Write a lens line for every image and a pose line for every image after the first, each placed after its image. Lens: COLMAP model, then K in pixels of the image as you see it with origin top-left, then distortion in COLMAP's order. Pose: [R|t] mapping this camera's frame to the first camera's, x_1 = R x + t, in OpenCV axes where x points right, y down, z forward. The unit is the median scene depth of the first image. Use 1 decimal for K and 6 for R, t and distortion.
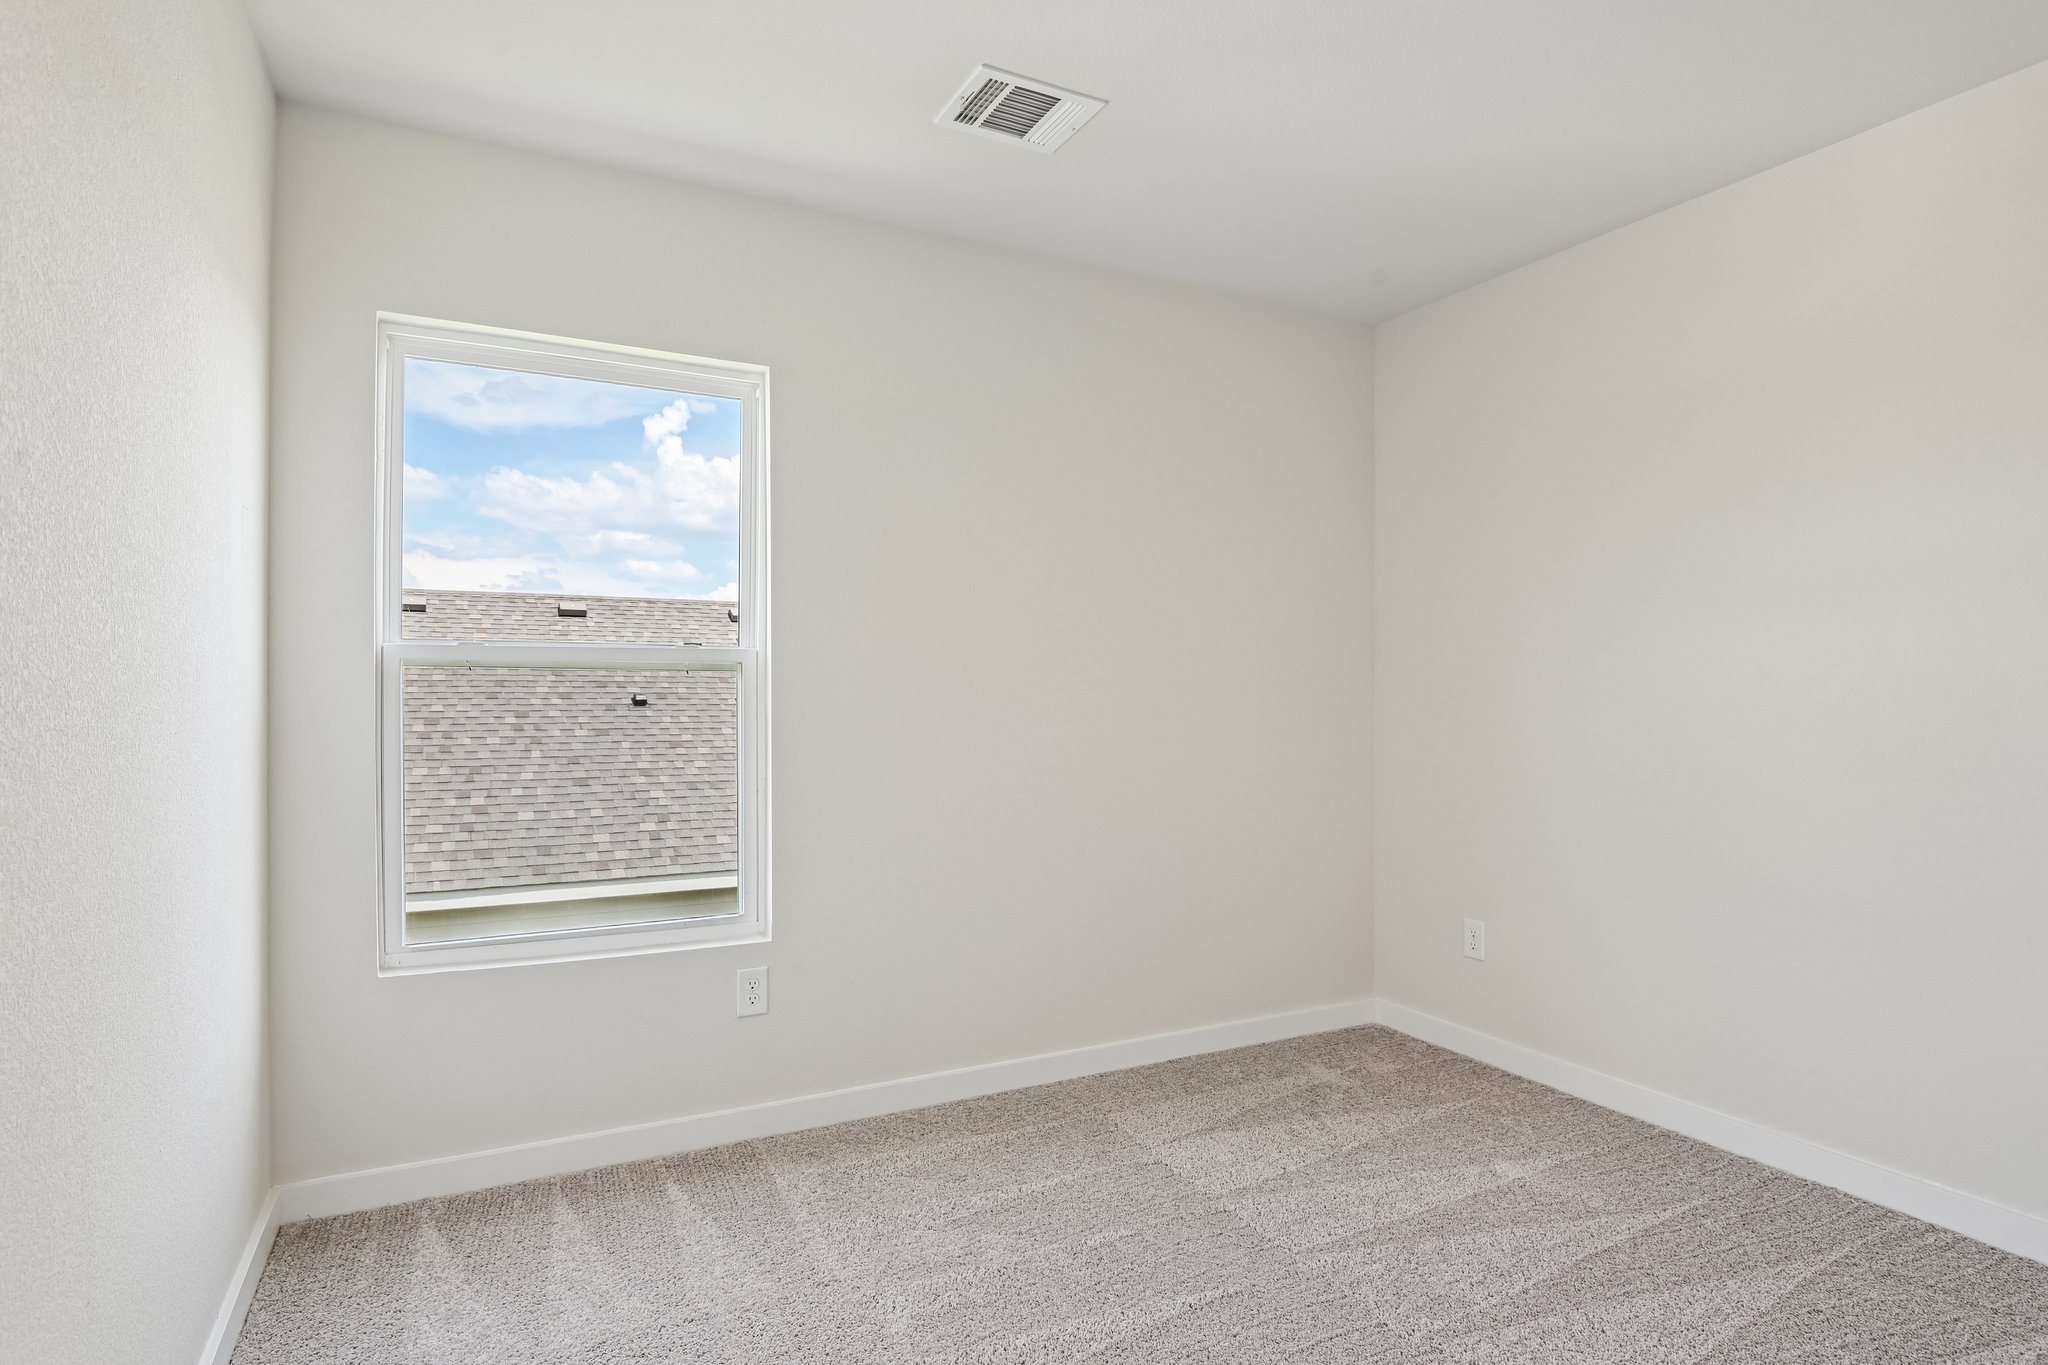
lens RADIAL K [[1081.3, 0, 1025.4], [0, 1081.3, 688.1], [0, 0, 1]] dist [-0.004229, -0.012384]
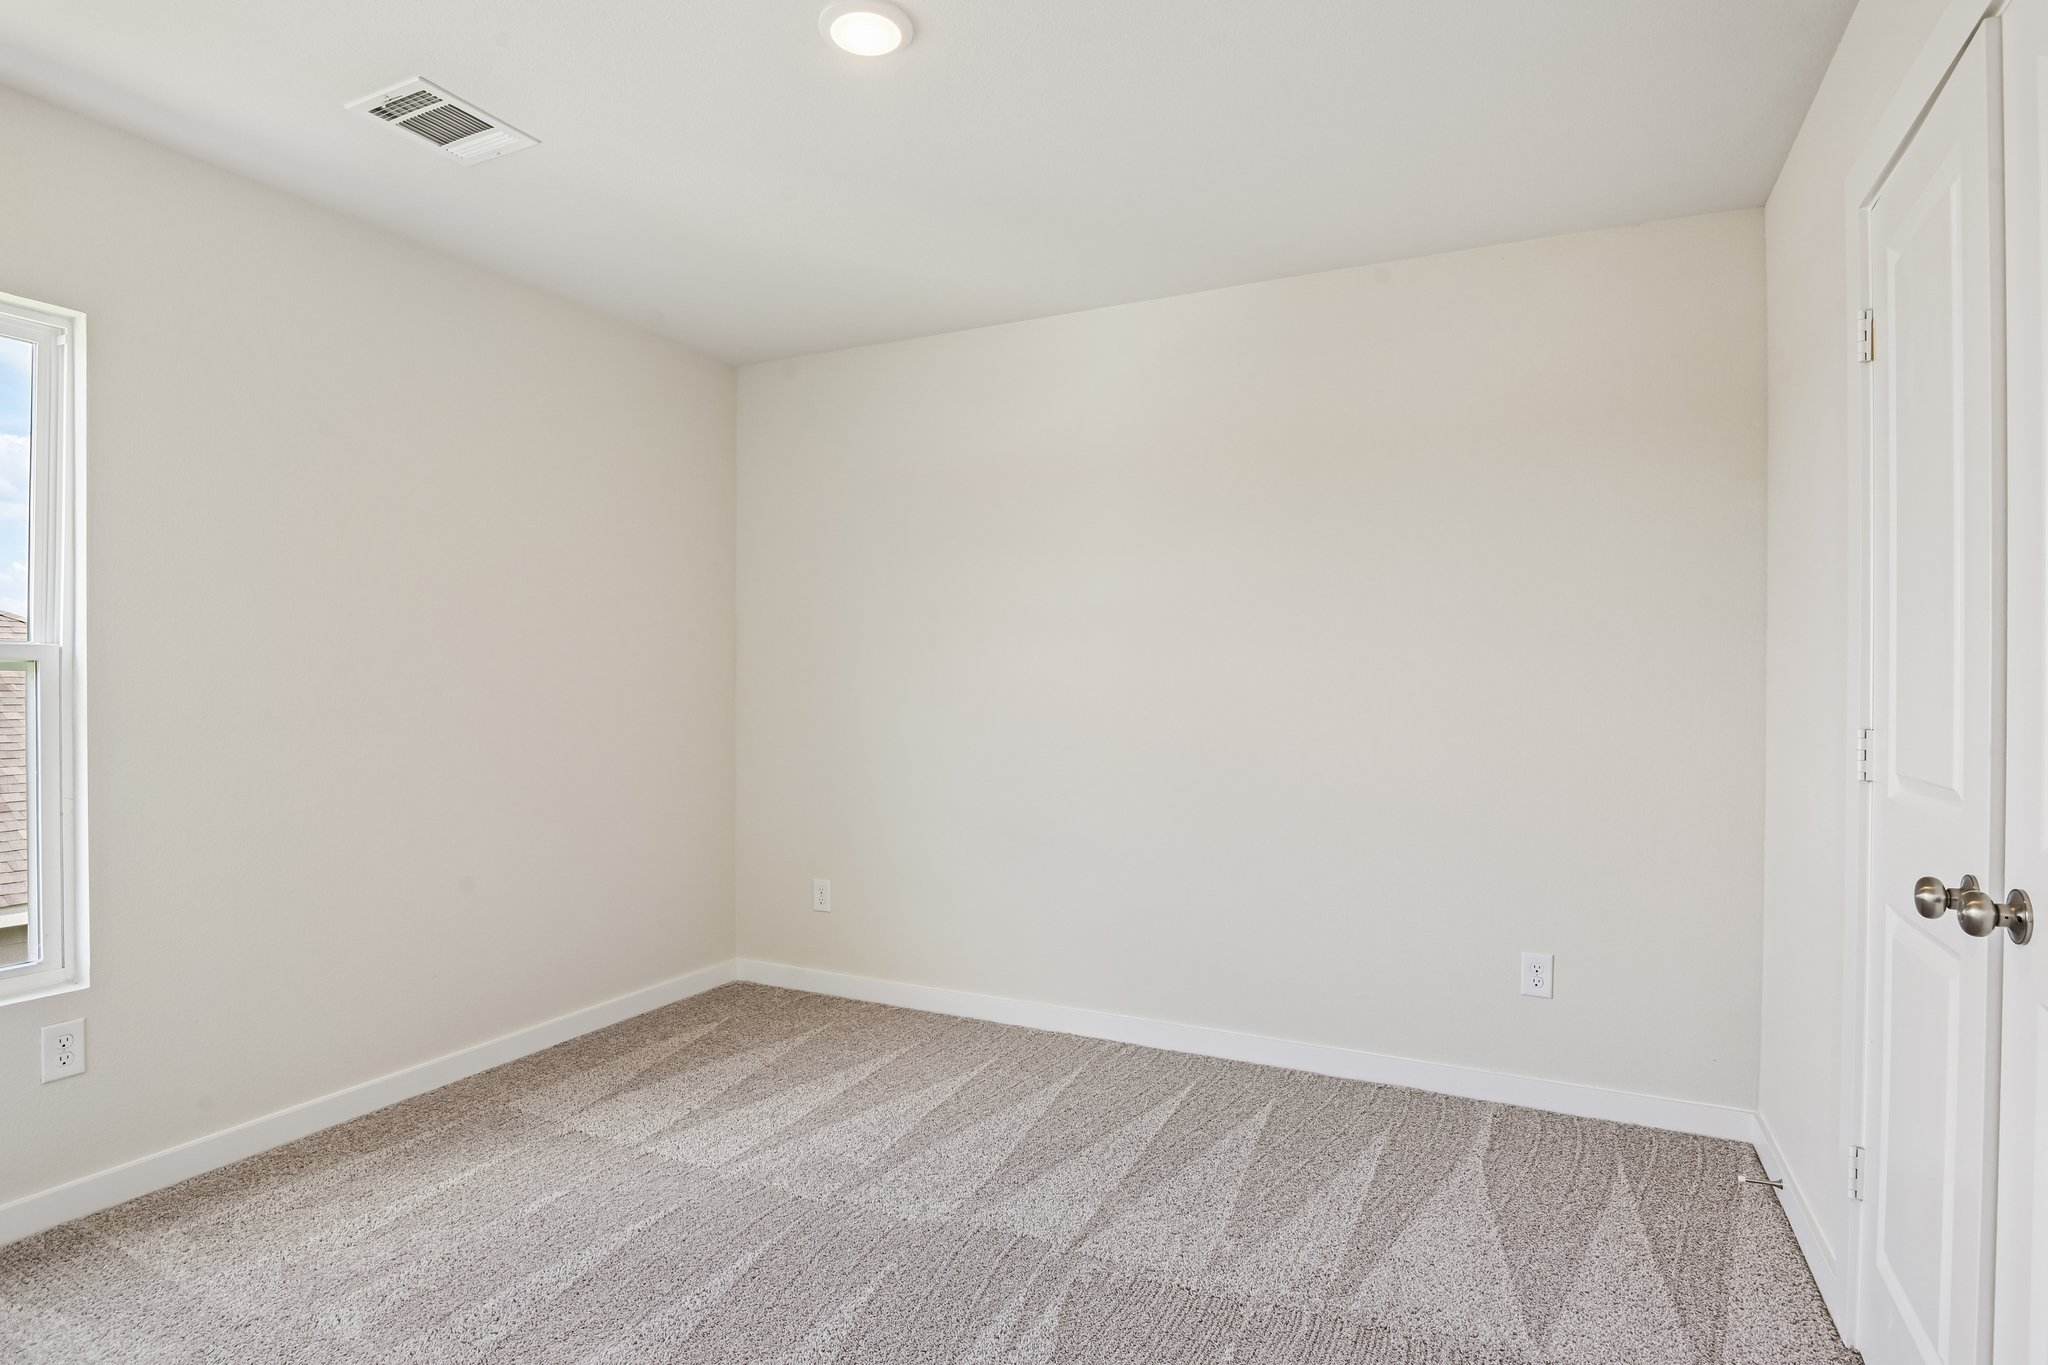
lens RADIAL K [[1060.8, 0, 1024.0], [0, 1060.8, 682.5], [0, 0, 1]] dist [0.001061, -0.009856]
pose [[0.803500, 0.000183, 0.595305, -0.145834], [-0.002942, 0.999989, 0.003663, -0.013023], [-0.595298, -0.004695, 0.803492, -0.114612]]
